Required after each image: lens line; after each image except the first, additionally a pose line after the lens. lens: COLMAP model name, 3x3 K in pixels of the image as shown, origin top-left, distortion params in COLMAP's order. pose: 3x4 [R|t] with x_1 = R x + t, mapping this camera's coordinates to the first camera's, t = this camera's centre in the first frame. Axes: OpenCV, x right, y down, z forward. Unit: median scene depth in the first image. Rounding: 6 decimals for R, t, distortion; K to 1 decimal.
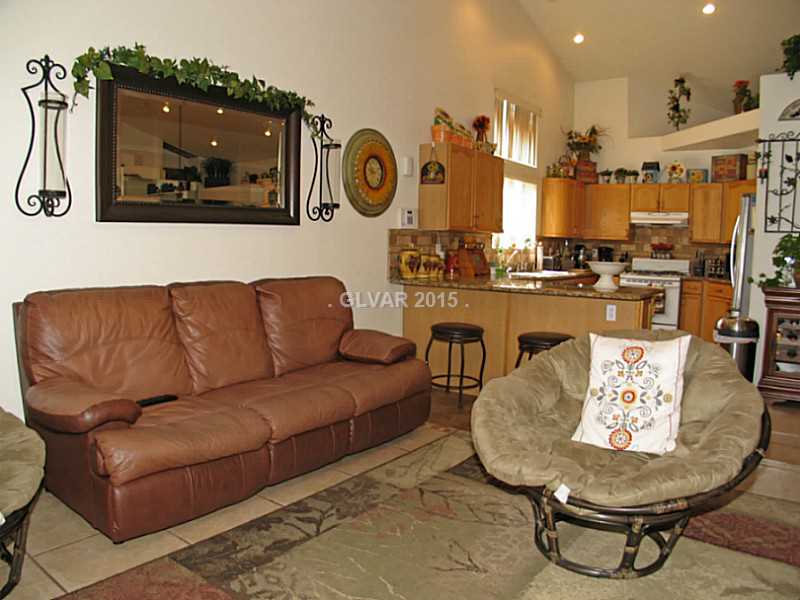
lens RADIAL K [[583.3, 0, 397.6], [0, 583.3, 310.6], [0, 0, 1]] dist [-0.209377, 0.098608]
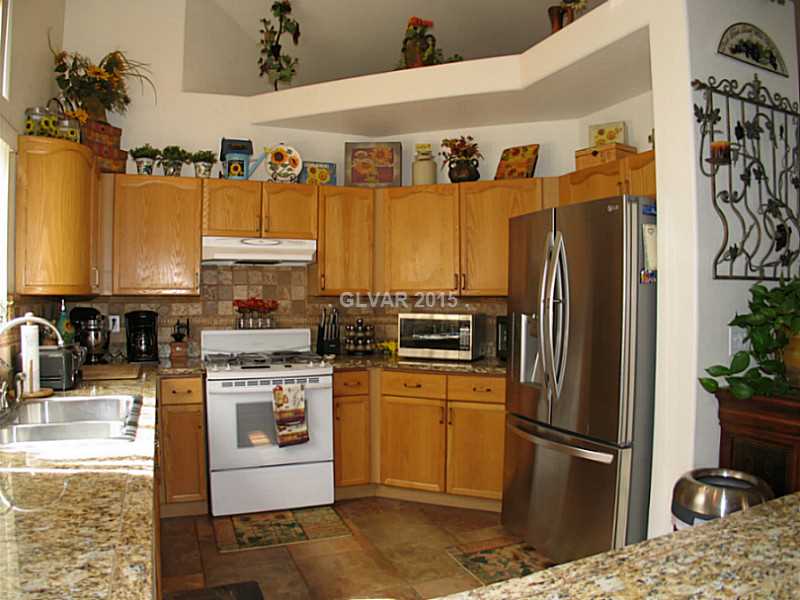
lens RADIAL K [[583.3, 0, 397.6], [0, 583.3, 310.6], [0, 0, 1]] dist [-0.209377, 0.098608]
pose [[0.510993, -0.038706, 0.858713, 0.086207], [0.105995, 0.994199, -0.018262, -0.091231], [-0.853024, 0.100350, 0.512132, 0.651827]]
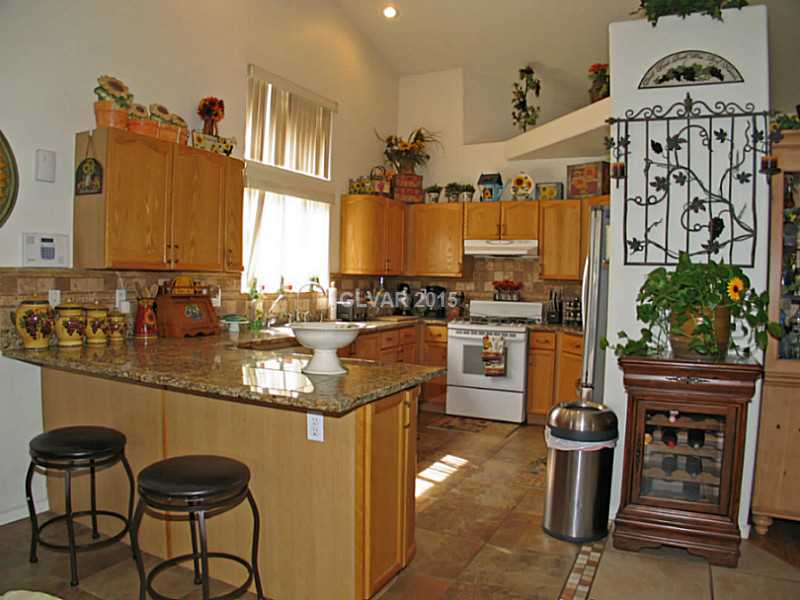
lens RADIAL K [[583.3, 0, 397.6], [0, 583.3, 310.6], [0, 0, 1]] dist [-0.209377, 0.098608]
pose [[0.985913, -0.007090, 0.167107, 0.207477], [0.016883, 0.998217, -0.057256, -0.039596], [-0.166403, 0.059271, 0.984275, 0.266740]]
